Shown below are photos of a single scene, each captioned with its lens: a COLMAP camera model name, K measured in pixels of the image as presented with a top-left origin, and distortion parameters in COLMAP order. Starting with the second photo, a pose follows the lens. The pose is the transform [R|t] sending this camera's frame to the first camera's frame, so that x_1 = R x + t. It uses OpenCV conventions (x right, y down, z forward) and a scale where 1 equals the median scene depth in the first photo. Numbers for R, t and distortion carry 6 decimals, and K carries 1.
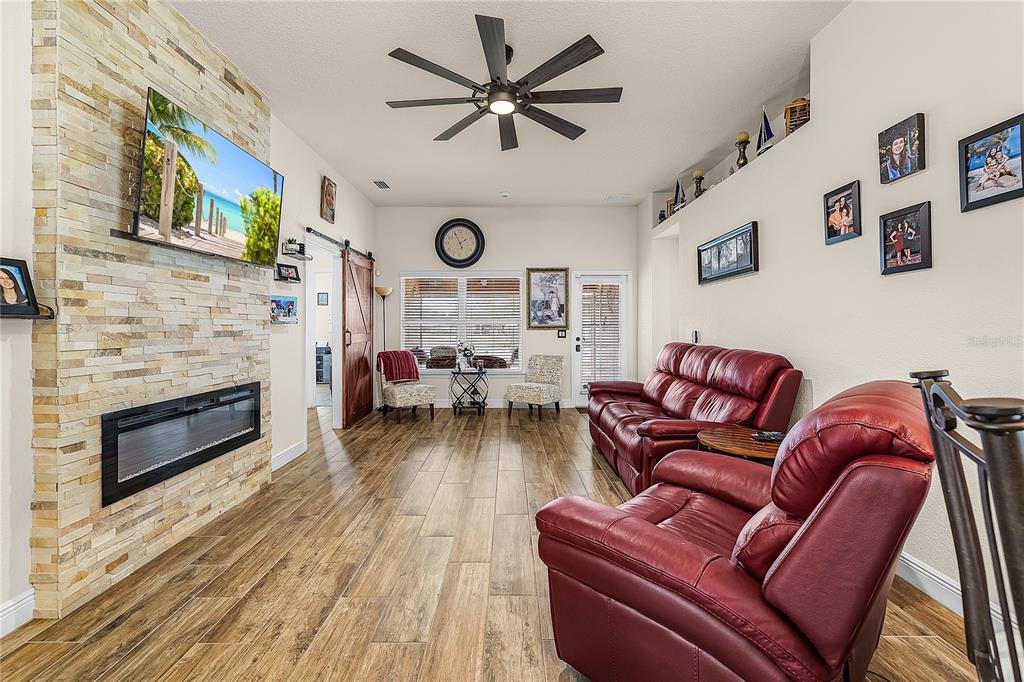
lens RADIAL K [[437.0, 0, 508.2], [0, 437.0, 326.7], [0, 0, 1]] dist [-0.000395, -0.000197]
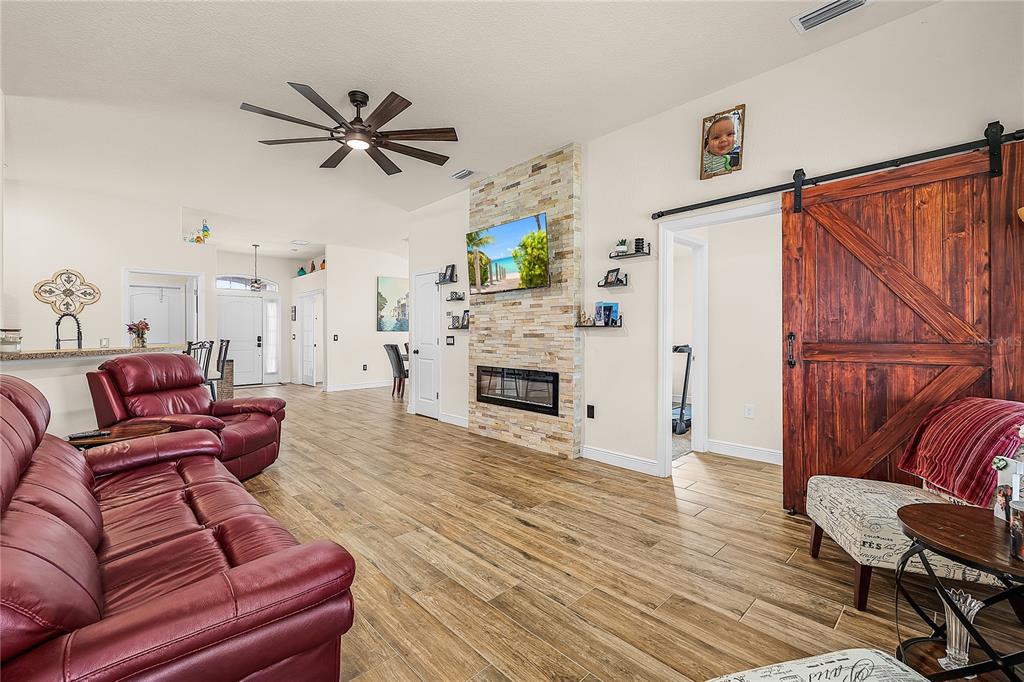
lens RADIAL K [[437.0, 0, 516.4], [0, 437.0, 331.2], [0, 0, 1]] dist [-0.000395, -0.000197]
pose [[-0.720407, -0.000968, -0.693551, 0.556351], [0.001522, 0.999994, -0.002976, 0.006404], [0.693550, -0.003200, -0.720402, 2.419289]]
